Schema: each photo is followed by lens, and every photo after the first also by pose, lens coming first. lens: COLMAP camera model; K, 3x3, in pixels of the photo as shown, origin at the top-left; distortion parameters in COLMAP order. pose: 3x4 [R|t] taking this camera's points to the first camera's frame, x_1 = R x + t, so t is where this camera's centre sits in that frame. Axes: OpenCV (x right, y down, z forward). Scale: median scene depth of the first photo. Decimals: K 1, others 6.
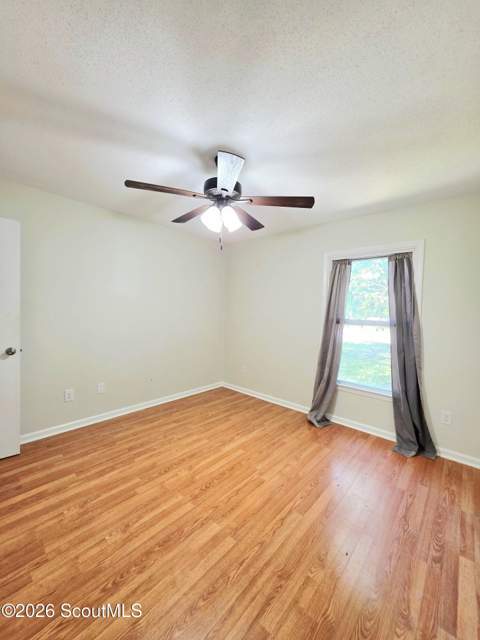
lens RADIAL K [[255.8, 0, 239.4], [0, 255.8, 320.3], [0, 0, 1]] dist [0.003977, -0.000586]
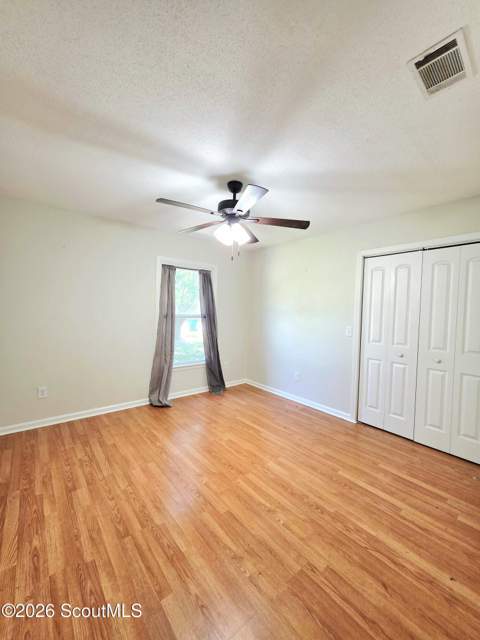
lens RADIAL K [[255.8, 0, 244.8], [0, 255.8, 316.1], [0, 0, 1]] dist [0.003977, -0.000586]
pose [[0.139485, -0.045693, 0.989169, -0.921110], [0.020676, 0.998851, 0.043225, -0.049387], [-0.990008, 0.014423, 0.140269, 0.575892]]
